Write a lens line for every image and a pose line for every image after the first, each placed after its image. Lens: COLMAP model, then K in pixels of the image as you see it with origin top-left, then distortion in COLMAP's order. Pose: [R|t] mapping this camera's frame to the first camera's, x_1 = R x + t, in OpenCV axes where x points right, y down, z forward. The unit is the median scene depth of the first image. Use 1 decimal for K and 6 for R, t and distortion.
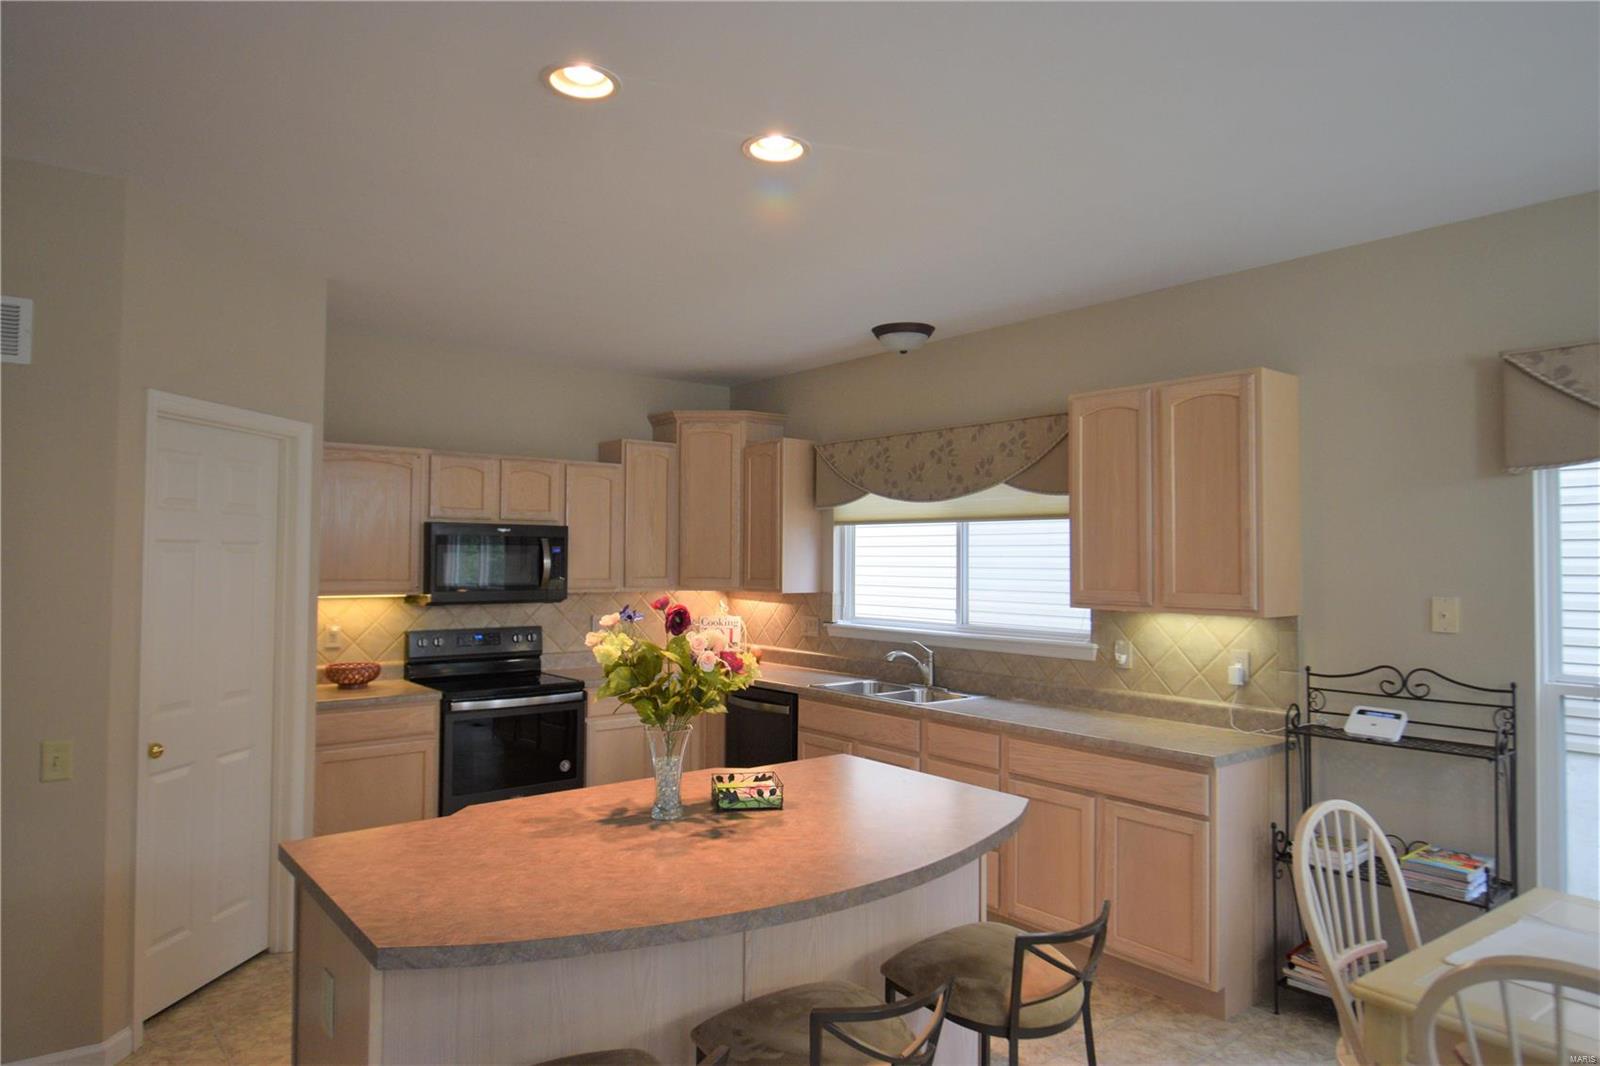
lens RADIAL K [[987.3, 0, 810.4], [0, 987.3, 529.8], [0, 0, 1]] dist [0.014644, -0.029426]
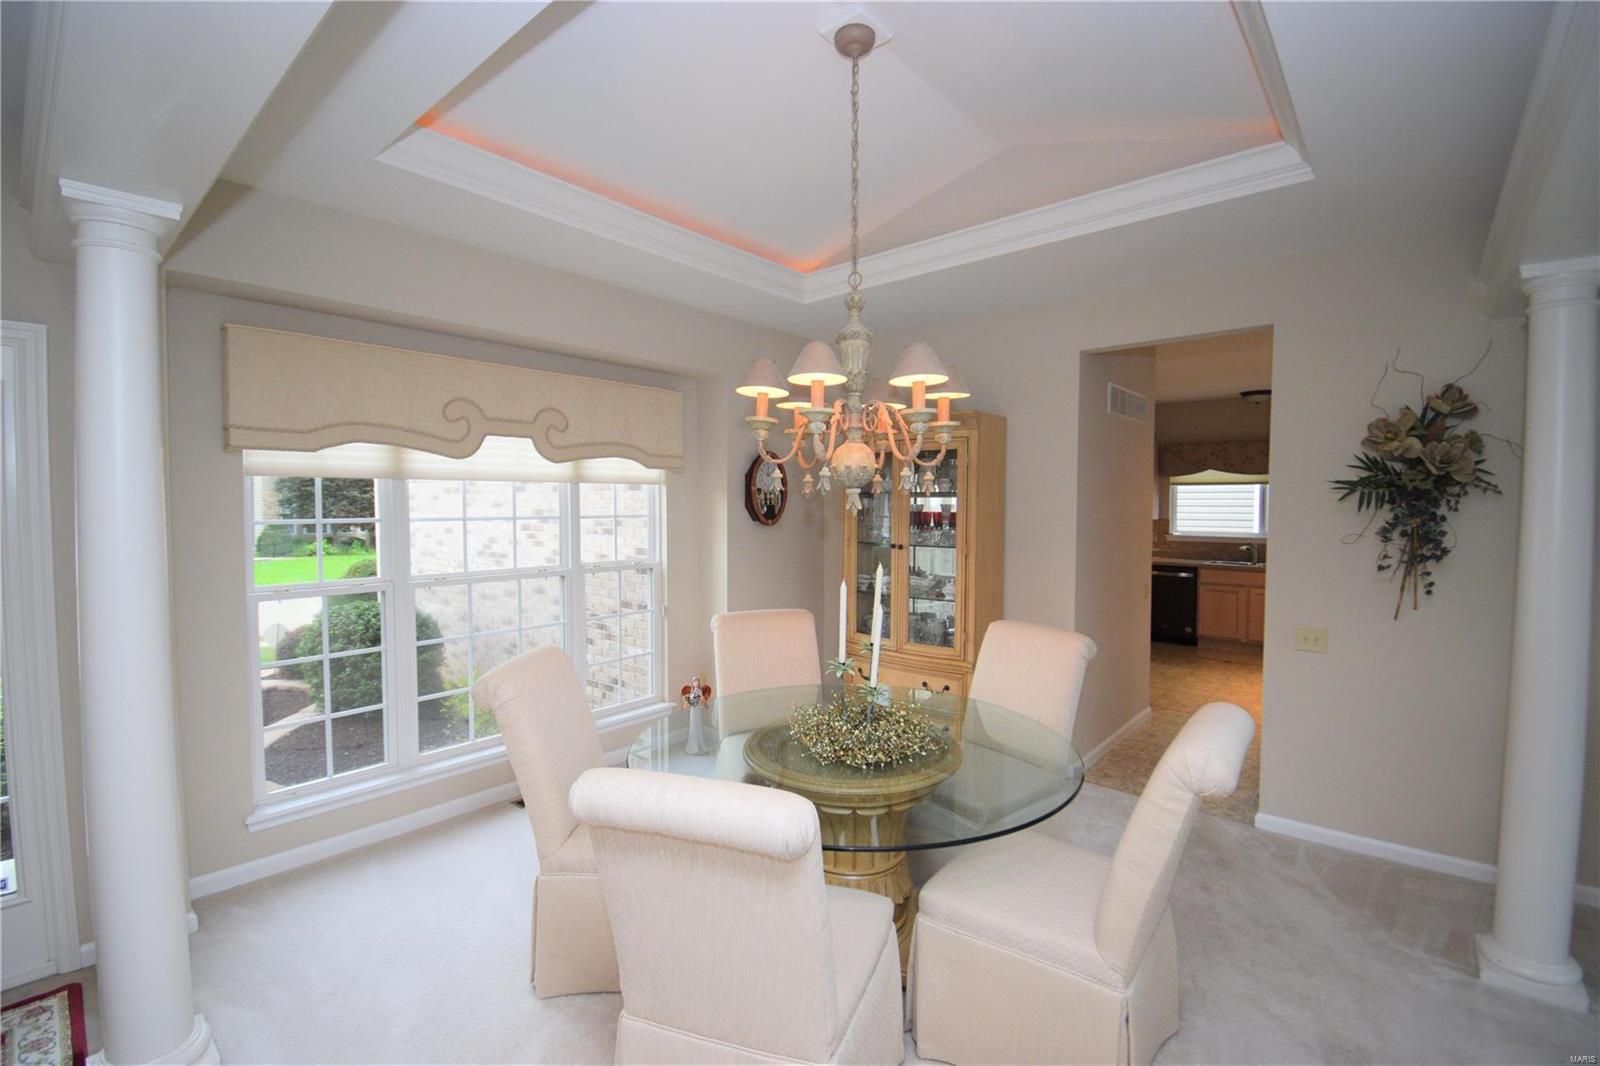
lens RADIAL K [[700.5, 0, 808.0], [0, 700.5, 529.4], [0, 0, 1]] dist [0.014100, -0.022586]
pose [[0.984254, -0.013577, 0.176239, -1.215223], [0.000568, 0.997284, 0.073652, -0.025918], [-0.176760, -0.072392, 0.981588, -0.338014]]
